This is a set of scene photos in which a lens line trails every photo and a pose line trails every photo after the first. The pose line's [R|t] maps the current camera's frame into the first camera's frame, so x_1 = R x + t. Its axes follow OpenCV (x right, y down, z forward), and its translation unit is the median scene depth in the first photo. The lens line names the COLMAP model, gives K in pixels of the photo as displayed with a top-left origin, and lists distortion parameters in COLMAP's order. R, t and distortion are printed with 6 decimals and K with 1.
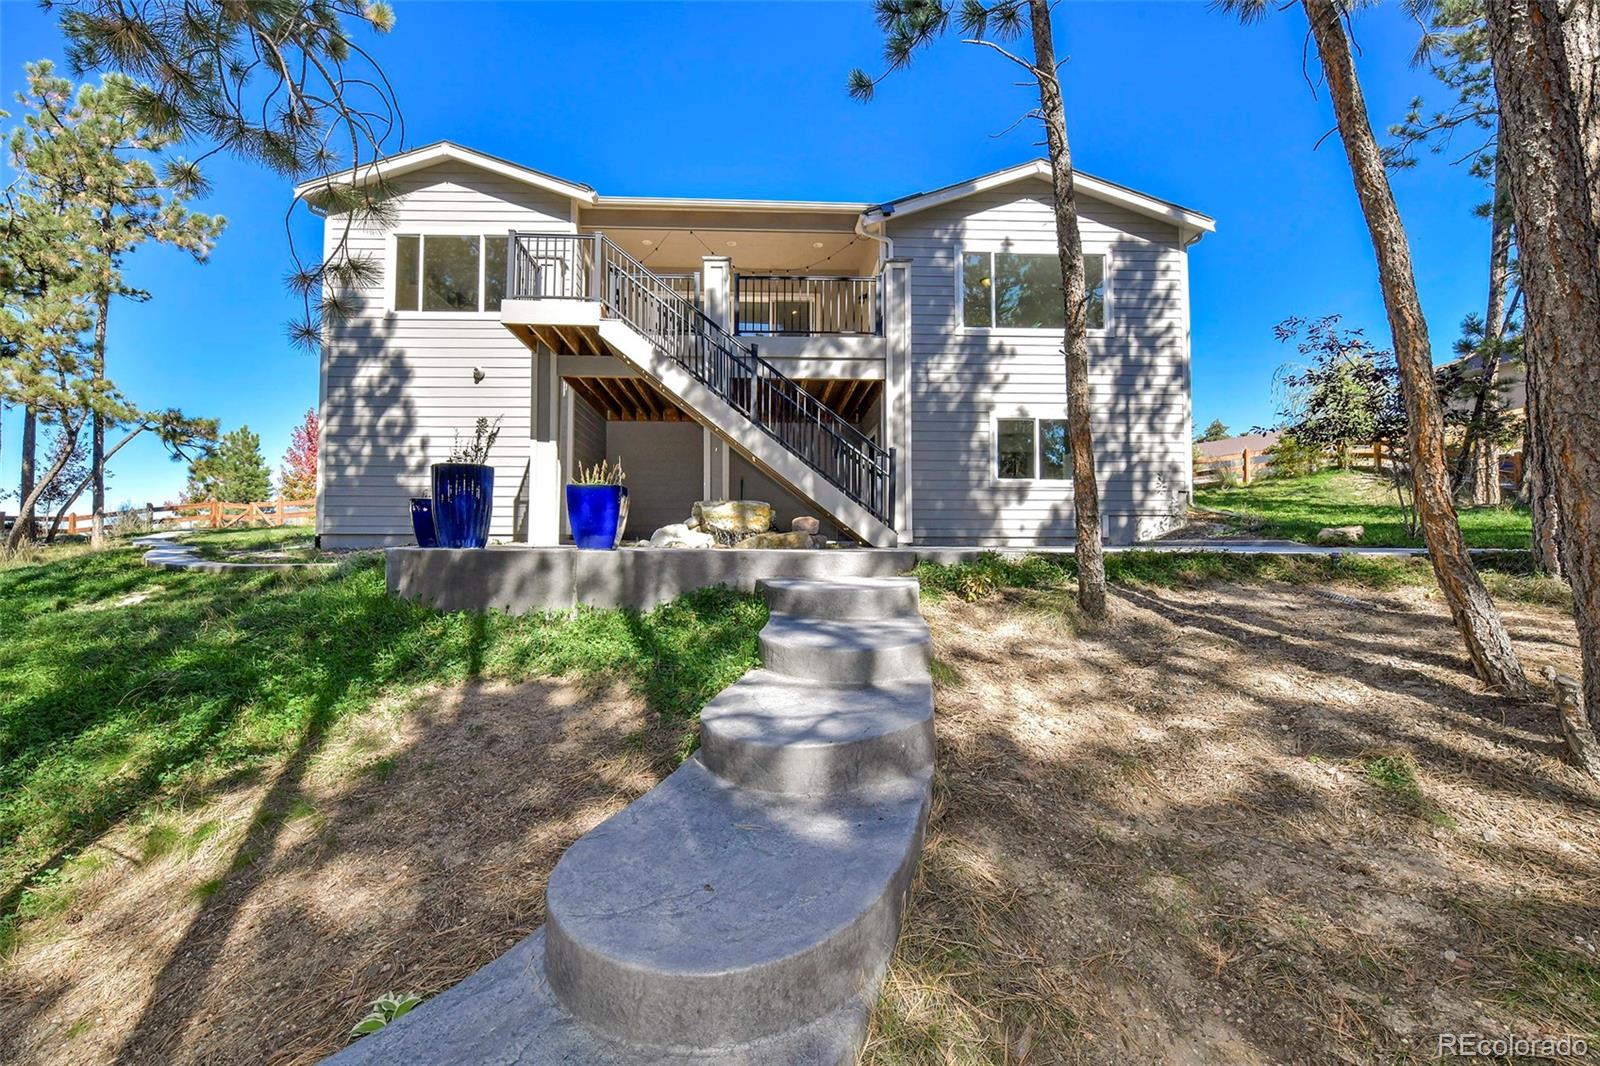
lens RADIAL K [[684.8, 0, 795.3], [0, 684.8, 544.4], [0, 0, 1]] dist [-0.017362, -0.000471]
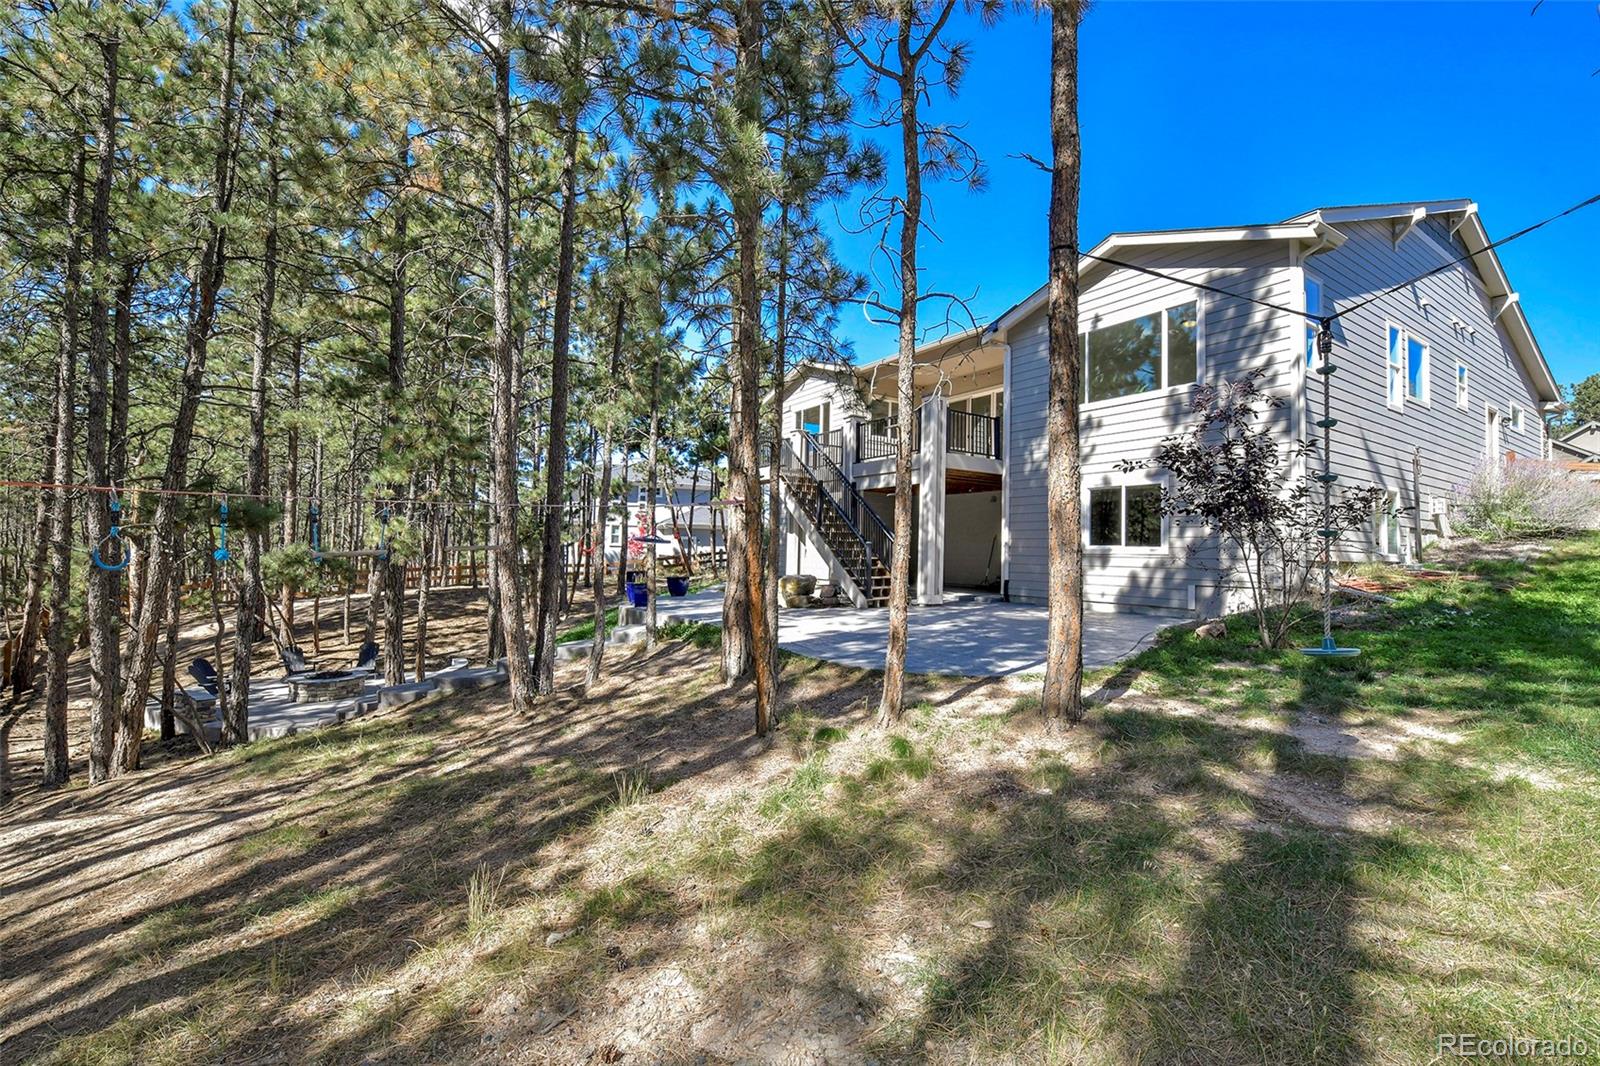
lens RADIAL K [[684.8, 0, 816.1], [0, 684.8, 537.2], [0, 0, 1]] dist [-0.017362, -0.000471]
pose [[0.521027, -0.011194, -0.853467, 0.985325], [0.002050, 0.999928, -0.011864, -0.096861], [0.853538, 0.004432, 0.521012, 0.086632]]
